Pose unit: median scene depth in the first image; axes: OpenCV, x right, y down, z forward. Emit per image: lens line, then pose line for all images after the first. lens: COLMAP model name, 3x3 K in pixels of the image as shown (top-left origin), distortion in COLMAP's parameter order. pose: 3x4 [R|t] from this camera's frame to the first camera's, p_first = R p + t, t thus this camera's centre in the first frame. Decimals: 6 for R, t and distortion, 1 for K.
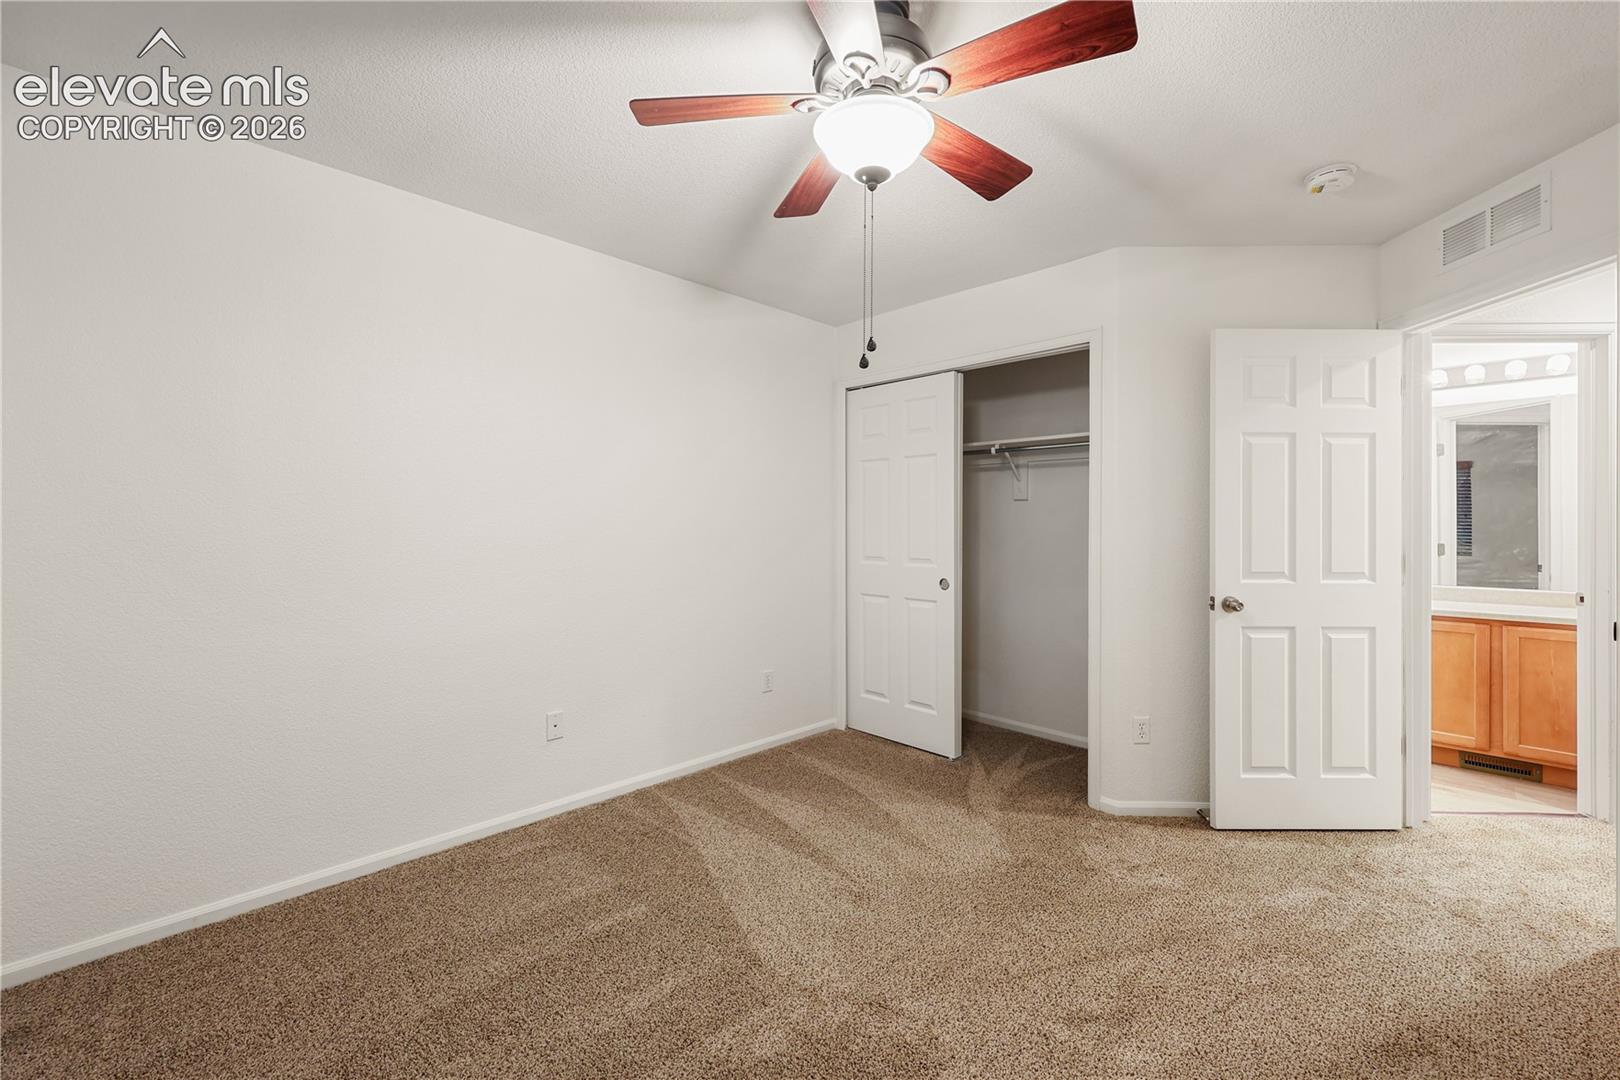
lens RADIAL K [[656.3, 0, 817.8], [0, 656.3, 533.9], [0, 0, 1]] dist [-0.001945, -0.000119]
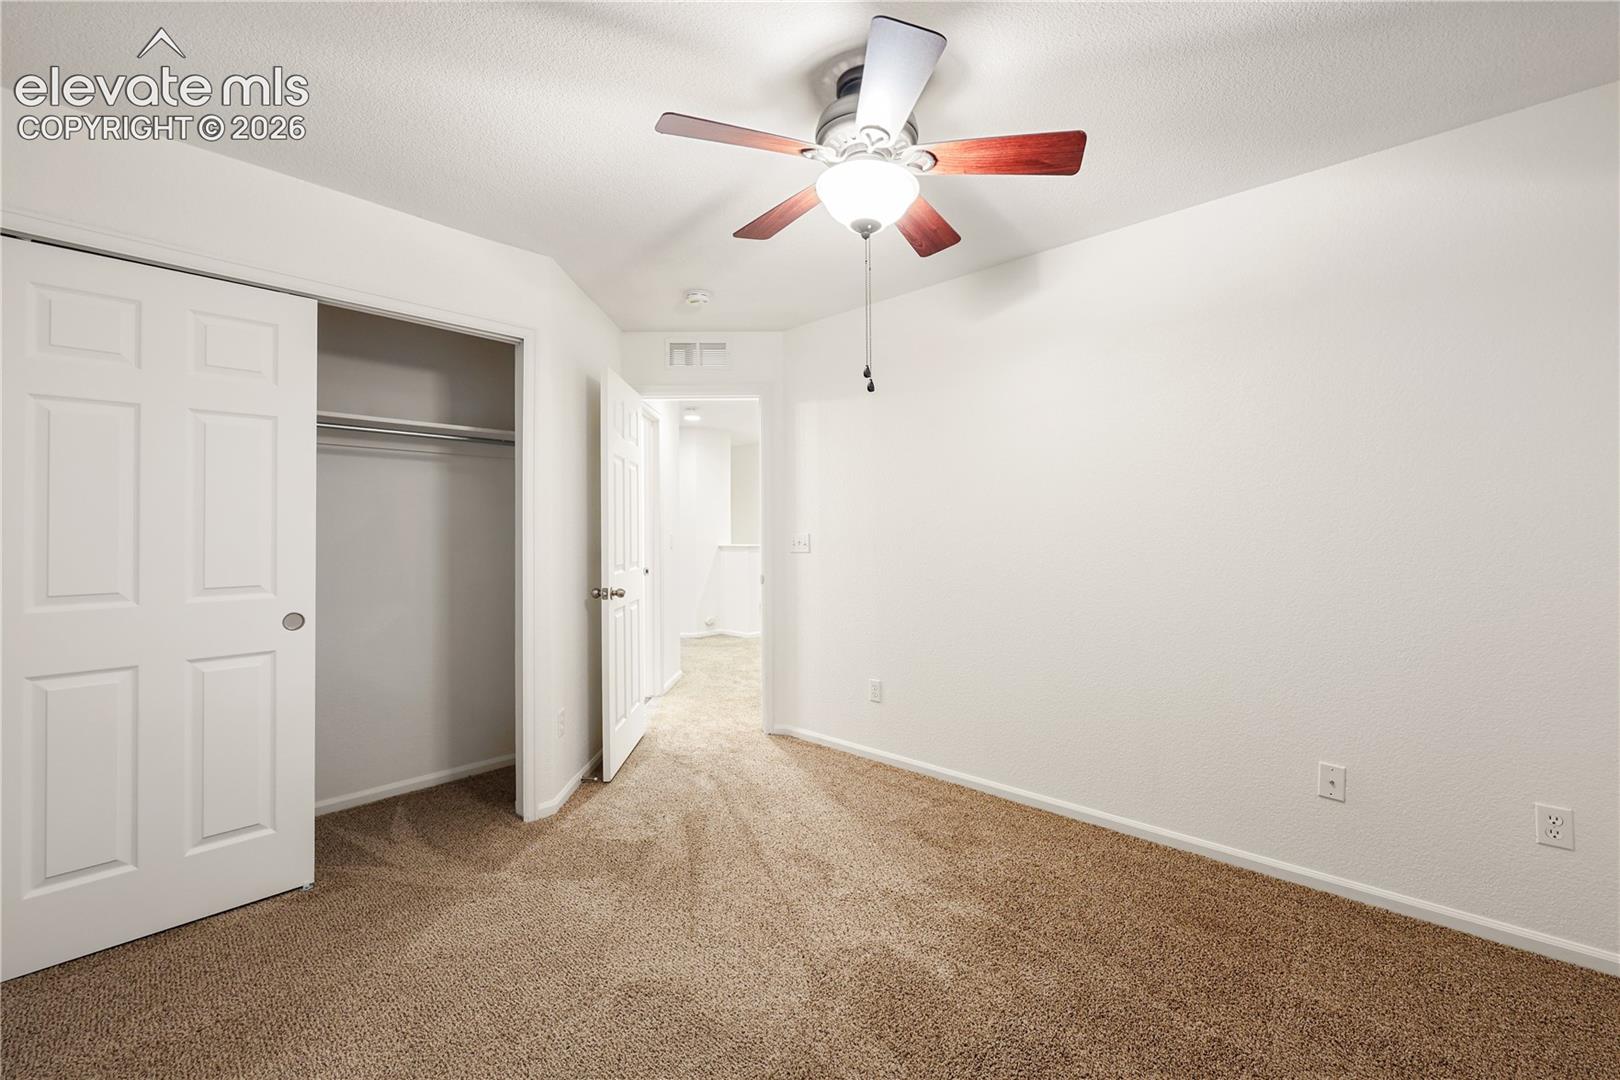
lens RADIAL K [[656.3, 0, 815.2], [0, 656.3, 530.9], [0, 0, 1]] dist [-0.001945, -0.000119]
pose [[-0.026943, -0.002352, 0.999634, -0.560013], [0.030120, 0.999541, 0.003163, 0.001351], [-0.999183, 0.030194, -0.026860, 0.603899]]
